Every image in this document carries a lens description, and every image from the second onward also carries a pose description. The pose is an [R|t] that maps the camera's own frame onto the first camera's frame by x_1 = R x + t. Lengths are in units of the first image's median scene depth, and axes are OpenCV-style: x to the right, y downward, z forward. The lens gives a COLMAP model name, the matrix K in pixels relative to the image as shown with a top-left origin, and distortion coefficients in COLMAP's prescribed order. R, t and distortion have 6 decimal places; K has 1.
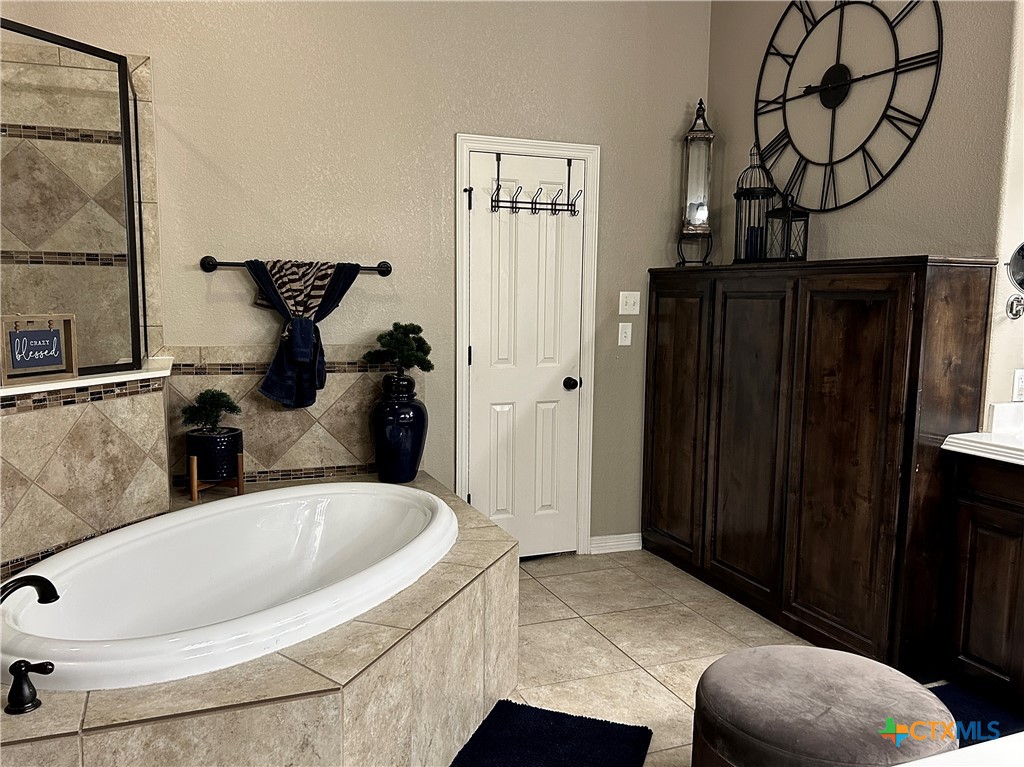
lens RADIAL K [[845.7, 0, 512.0], [0, 845.7, 383.5], [0, 0, 1]] dist [0.017166, 0.001087]
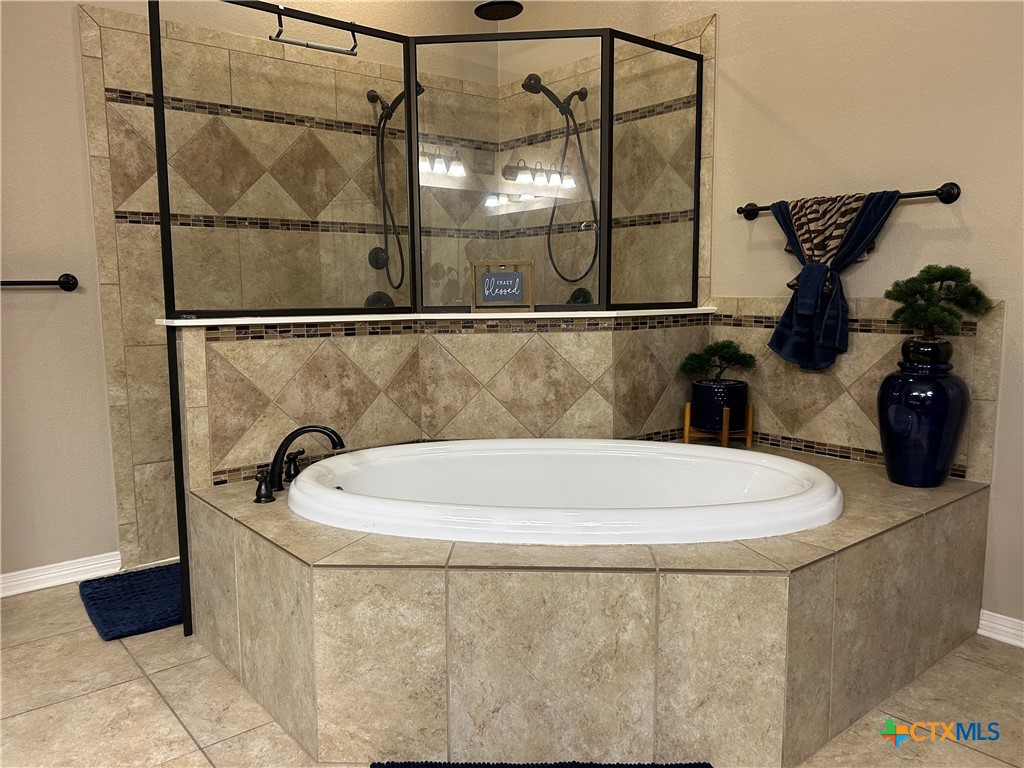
lens RADIAL K [[781.6, 0, 505.9], [0, 781.6, 386.0], [0, 0, 1]] dist [0.040255, -0.032709]
pose [[0.270403, 0.106169, -0.956875, 0.433037], [-0.090372, 0.992312, 0.084562, 0.005642], [0.958496, 0.063609, 0.277919, 0.484457]]
